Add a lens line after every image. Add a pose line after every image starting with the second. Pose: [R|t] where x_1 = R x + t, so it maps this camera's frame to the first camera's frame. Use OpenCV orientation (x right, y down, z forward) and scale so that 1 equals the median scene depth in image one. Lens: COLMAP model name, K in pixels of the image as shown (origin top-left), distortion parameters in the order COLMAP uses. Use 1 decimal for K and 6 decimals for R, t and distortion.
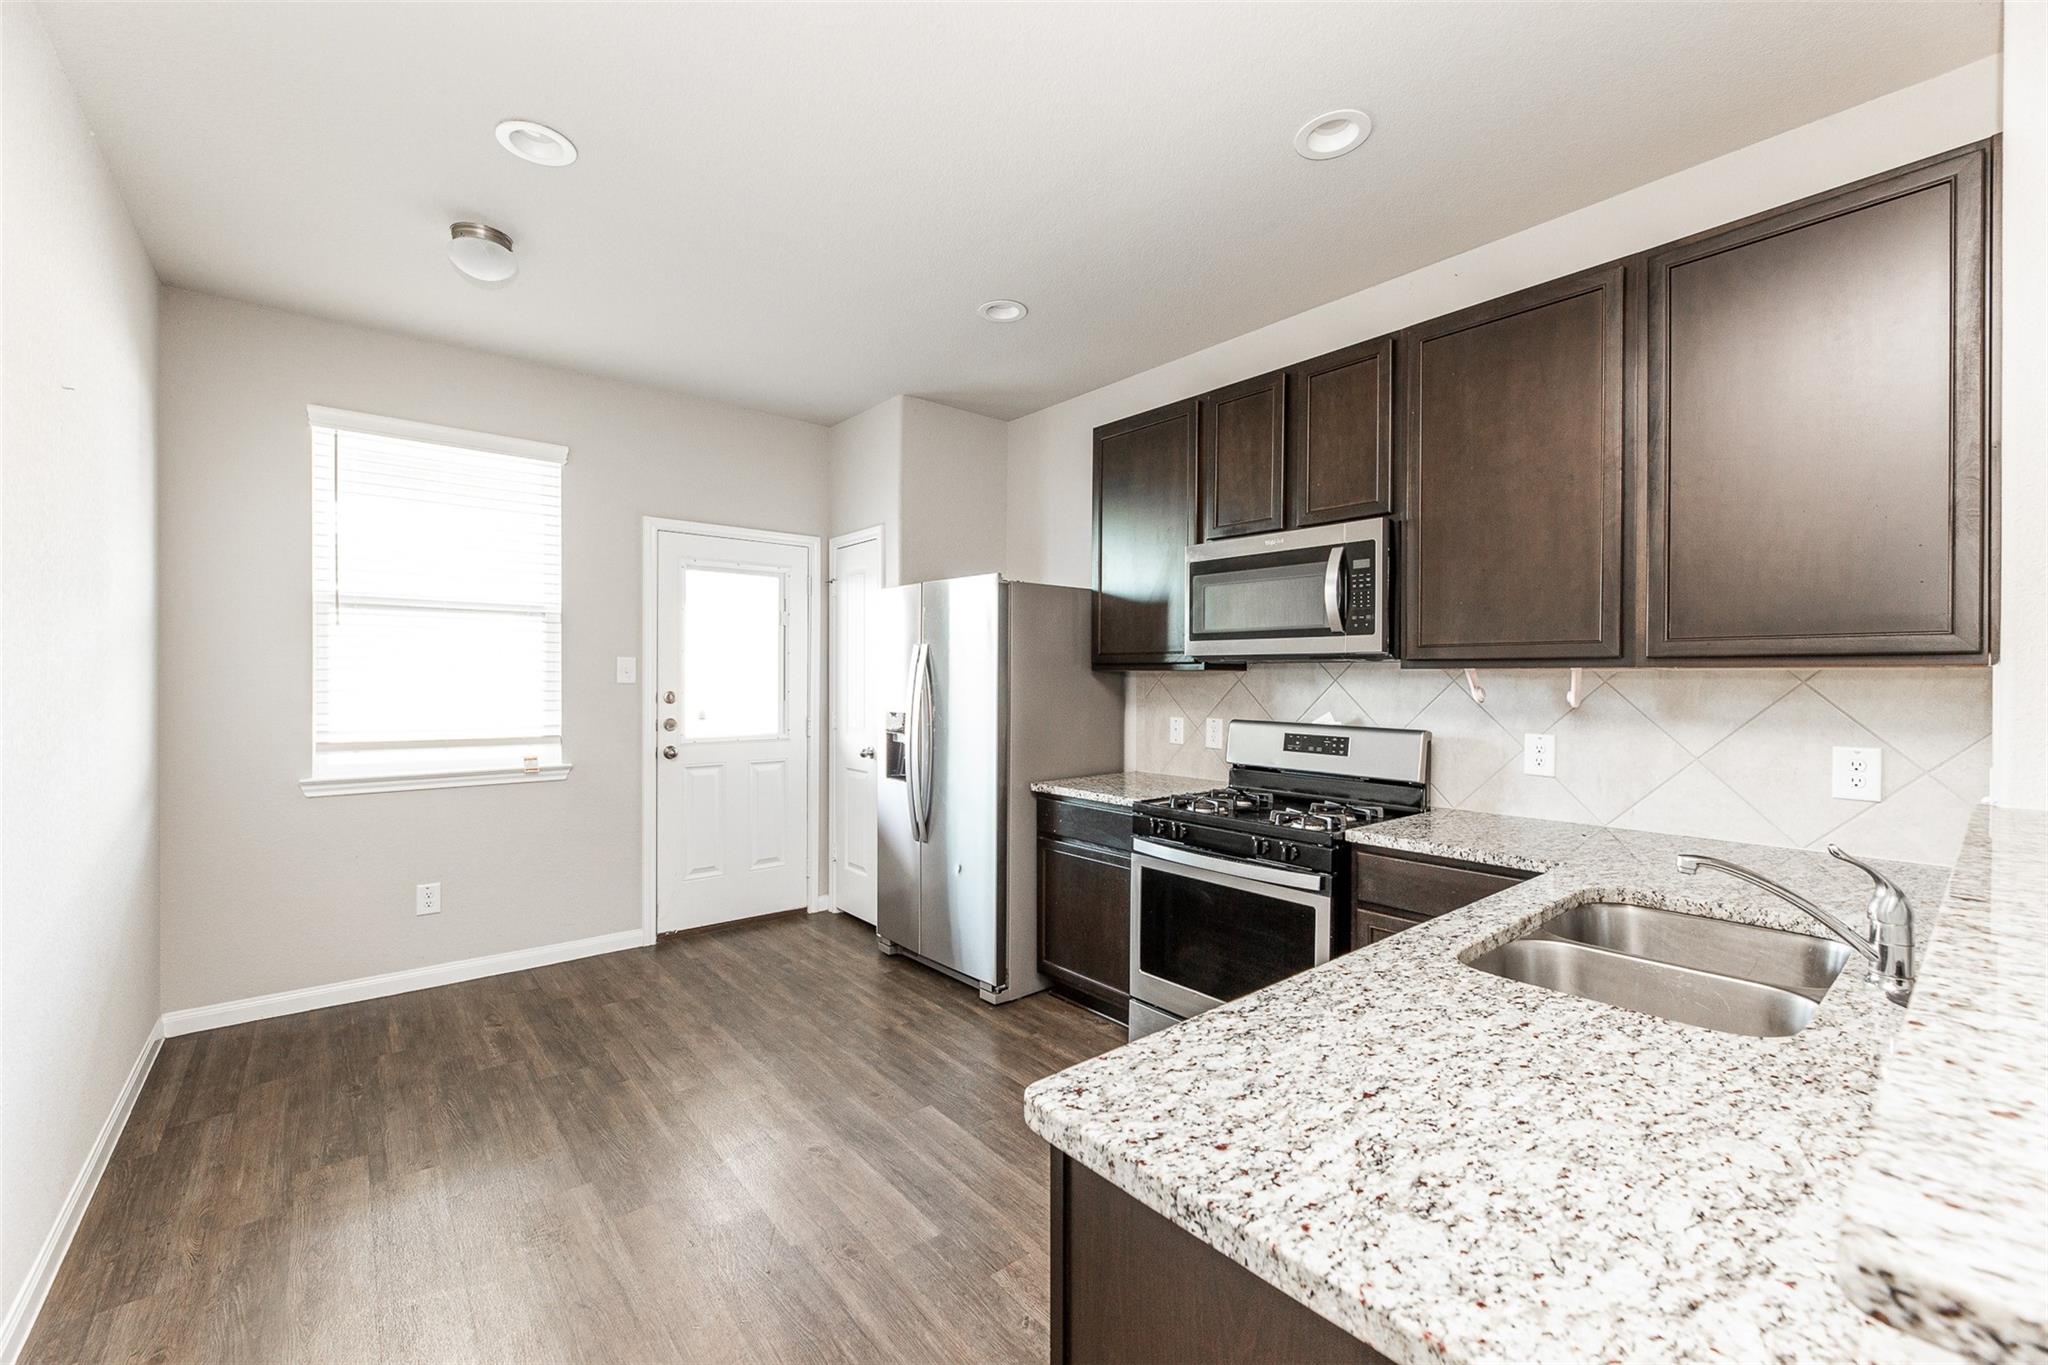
lens RADIAL K [[826.7, 0, 1021.4], [0, 826.7, 679.4], [0, 0, 1]] dist [-0.000222, 0.000030]
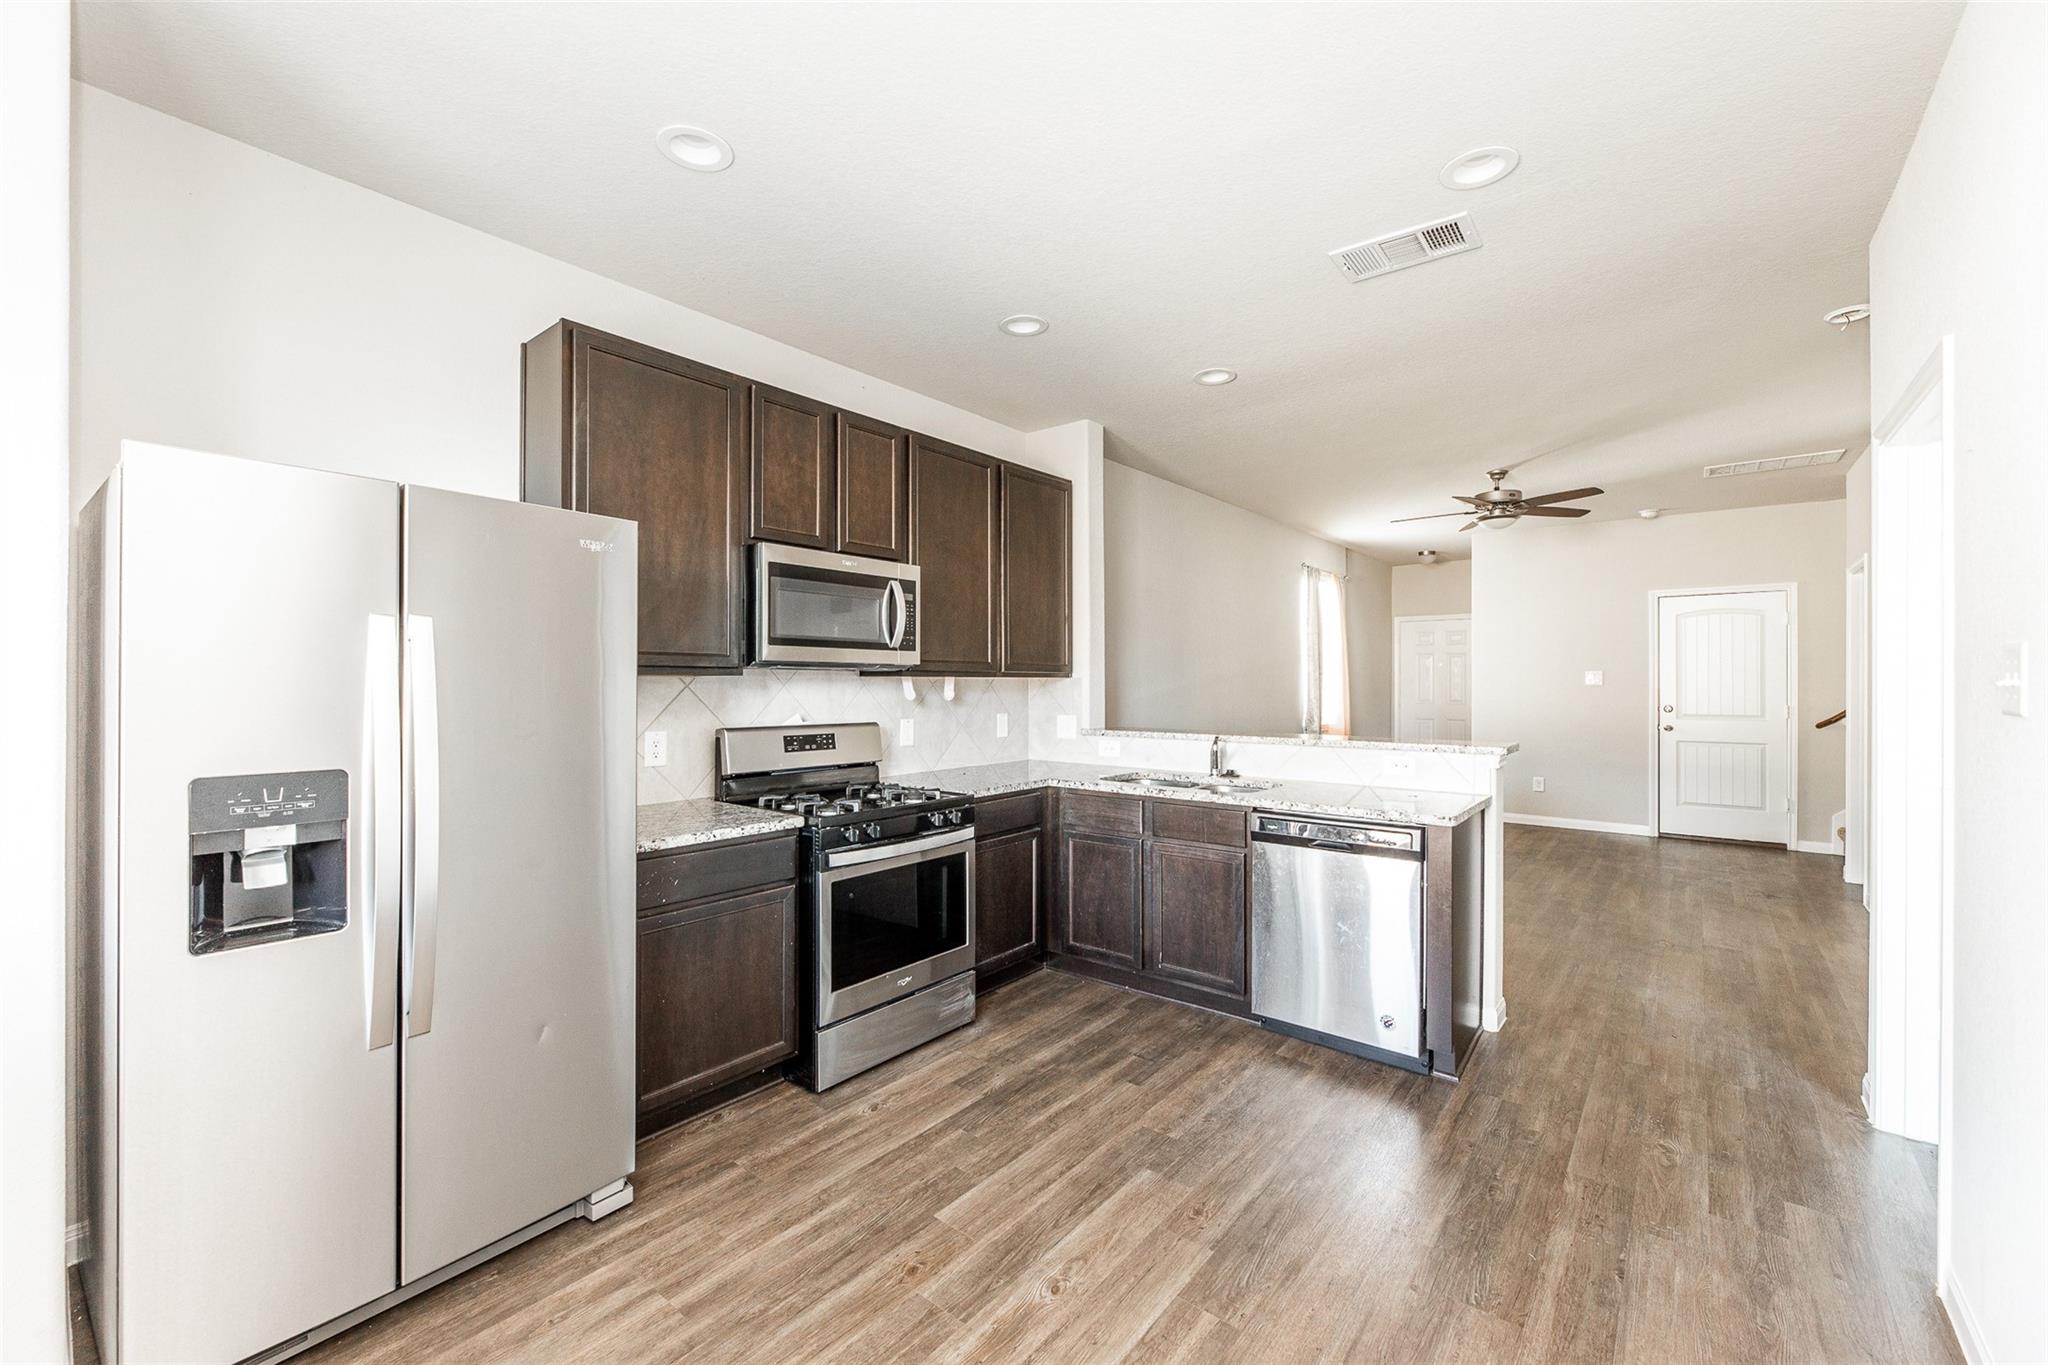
lens RADIAL K [[826.7, 0, 1021.4], [0, 826.7, 679.4], [0, 0, 1]] dist [-0.000222, 0.000030]
pose [[-0.190107, 0.001372, 0.981762, -0.830075], [0.003243, 0.999994, -0.000770, -0.005795], [-0.981758, 0.003038, -0.190110, 0.965680]]
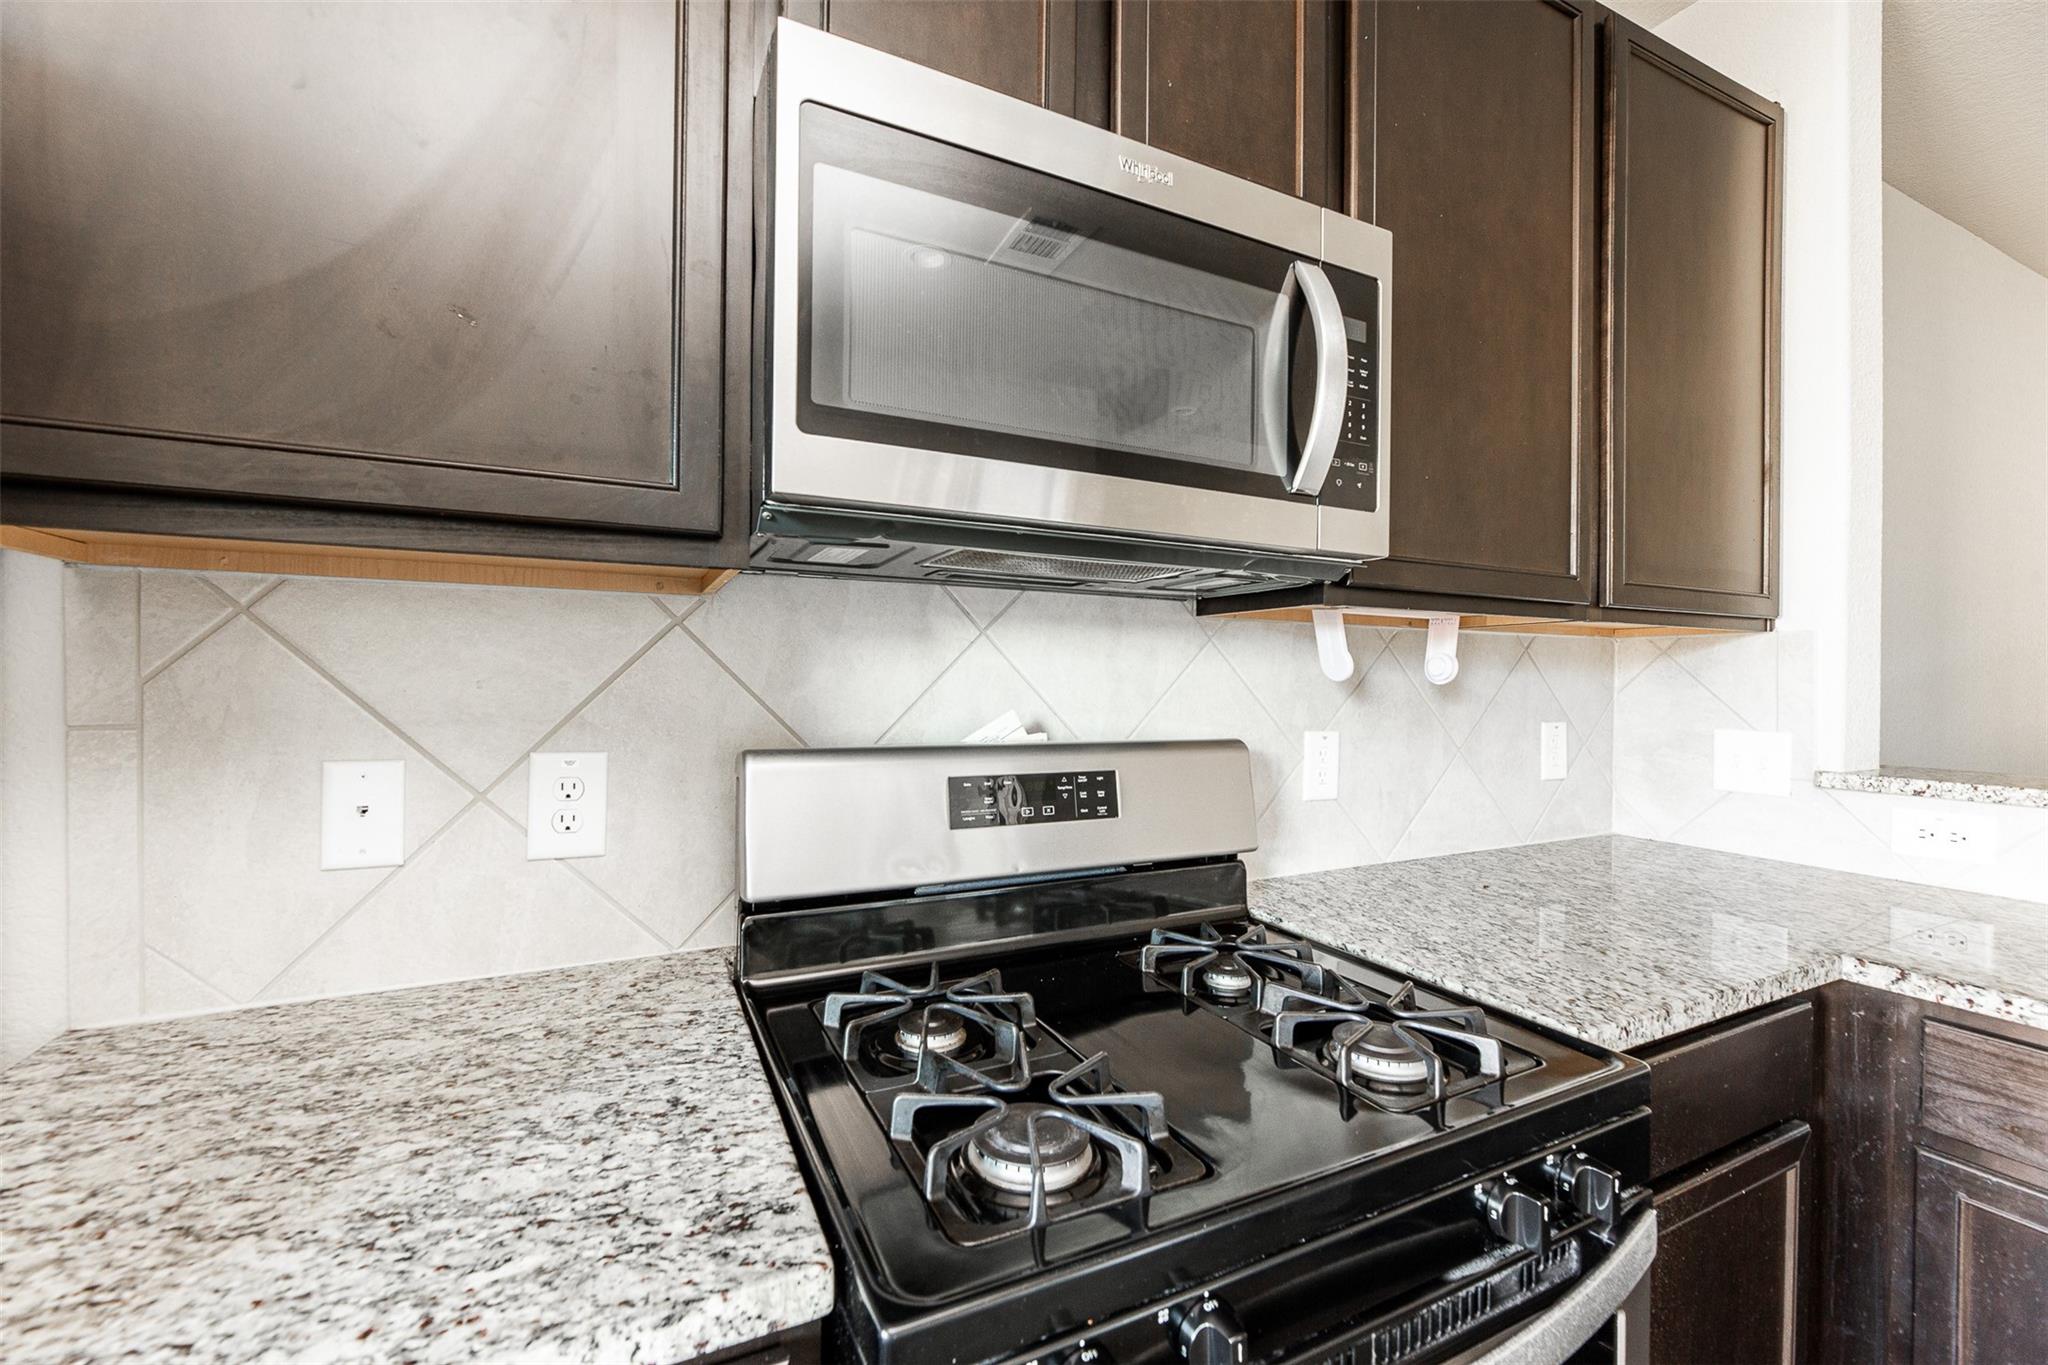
lens RADIAL K [[826.0, 0, 1024.0], [0, 826.0, 682.5], [0, 0, 1]] dist [-0.000127, -0.000611]
pose [[0.234975, -0.005808, 0.971984, -0.008614], [-0.004919, 0.999962, 0.007164, 0.024383], [-0.971989, -0.006465, 0.234938, 0.952029]]
